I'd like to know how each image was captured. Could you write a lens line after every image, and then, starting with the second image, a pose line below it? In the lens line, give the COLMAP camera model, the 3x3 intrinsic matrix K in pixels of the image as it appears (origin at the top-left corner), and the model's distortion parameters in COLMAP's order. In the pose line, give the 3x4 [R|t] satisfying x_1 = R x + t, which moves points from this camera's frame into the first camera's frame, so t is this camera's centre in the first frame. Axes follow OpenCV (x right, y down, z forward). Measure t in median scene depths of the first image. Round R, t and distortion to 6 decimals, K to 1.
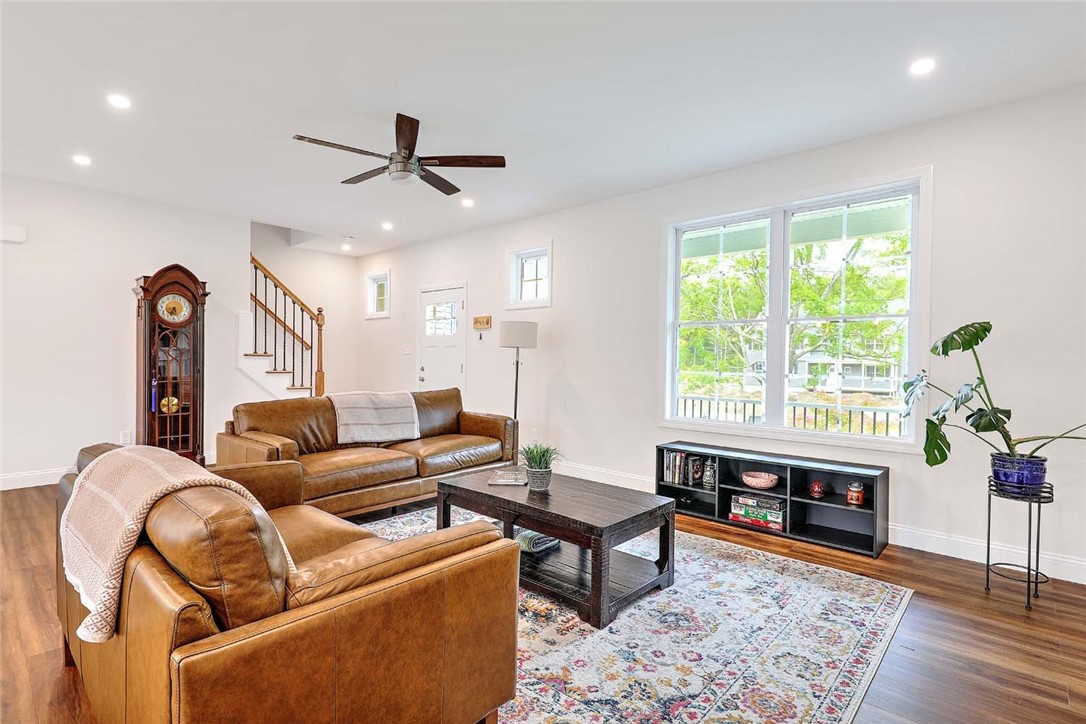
lens RADIAL K [[521.0, 0, 543.0], [0, 521.0, 362.0], [0, 0, 1]] dist [0.001286, 0.000256]
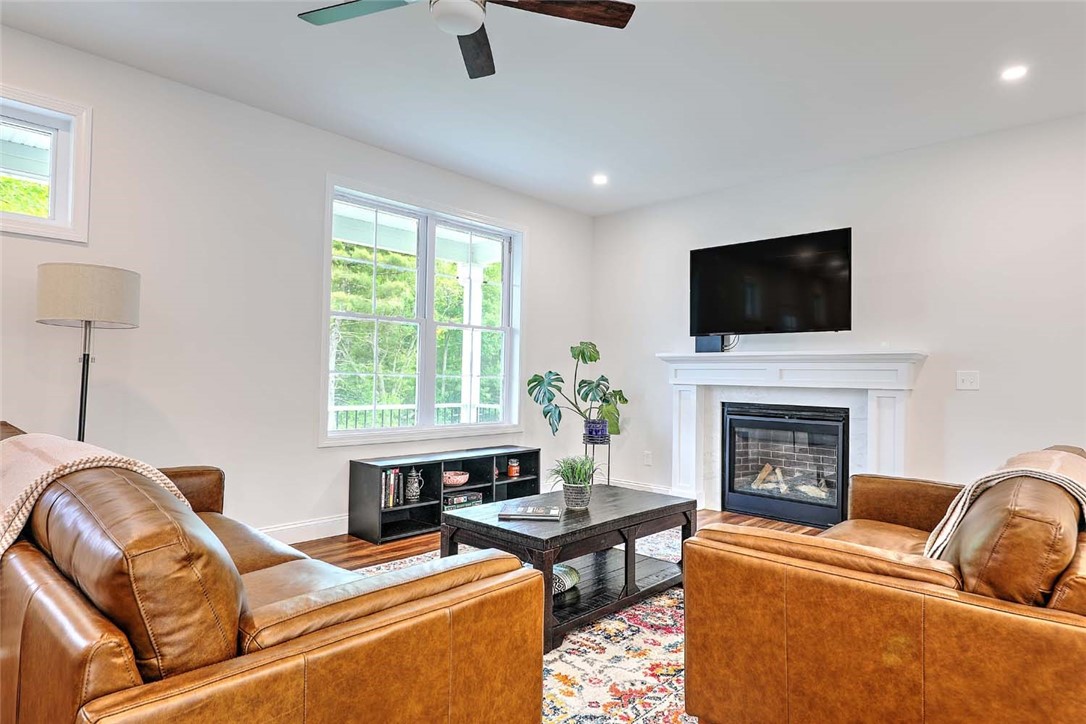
lens RADIAL K [[612.0, 0, 543.0], [0, 612.0, 362.0], [0, 0, 1]] dist [0.000154, 0.000279]
pose [[0.000838, 0.012252, 0.999925, -0.770711], [-0.007840, 0.999894, -0.012245, 0.010128], [-0.999969, -0.007830, 0.000934, 0.791686]]
